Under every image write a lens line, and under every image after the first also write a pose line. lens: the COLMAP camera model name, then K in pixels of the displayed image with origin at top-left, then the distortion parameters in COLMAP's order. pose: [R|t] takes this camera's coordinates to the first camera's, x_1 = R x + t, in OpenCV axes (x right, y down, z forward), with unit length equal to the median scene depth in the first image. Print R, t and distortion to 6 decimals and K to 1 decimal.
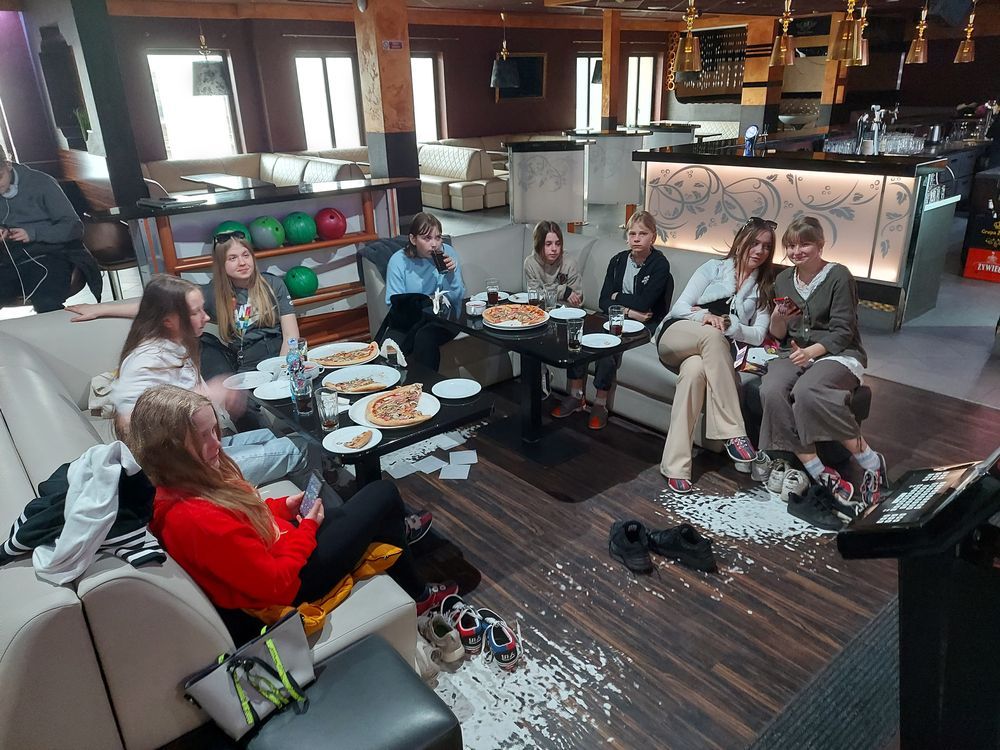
lens RADIAL K [[716.7, 0, 508.5], [0, 716.7, 371.9], [0, 0, 1]] dist [0.068078, -0.063673]
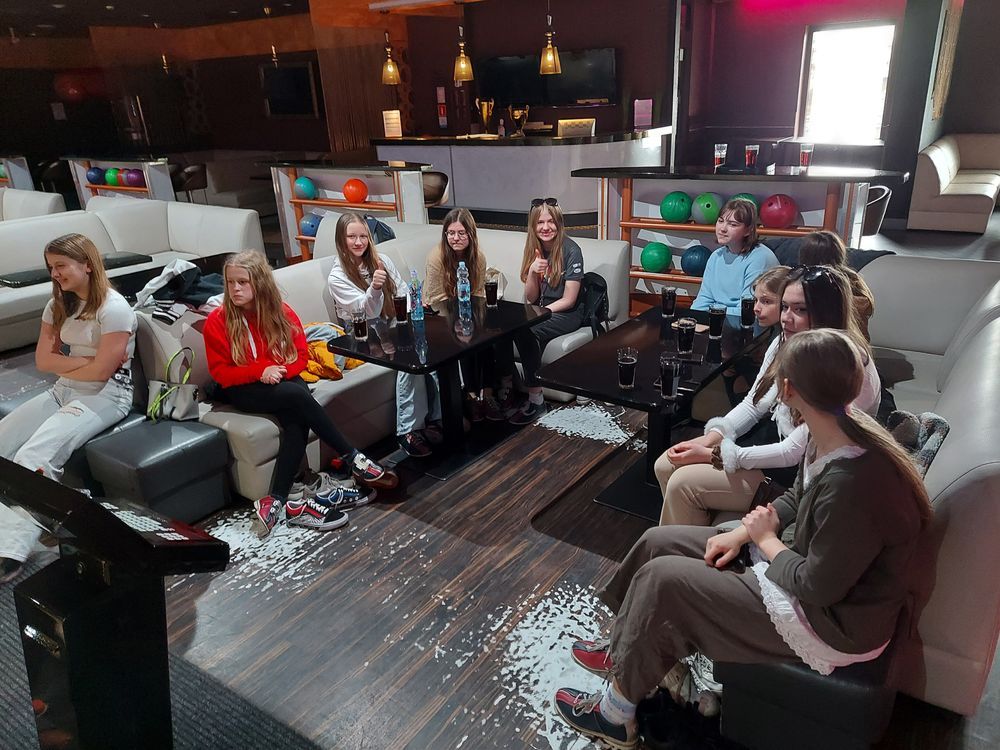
lens RADIAL K [[715.0, 0, 508.3], [0, 715.0, 377.4], [0, 0, 1]] dist [0.075539, -0.072899]
pose [[0.261850, 0.372703, -0.890240, 0.479227], [-0.319845, 0.903808, 0.284306, -0.141562], [0.910568, 0.210293, 0.355869, 0.345226]]
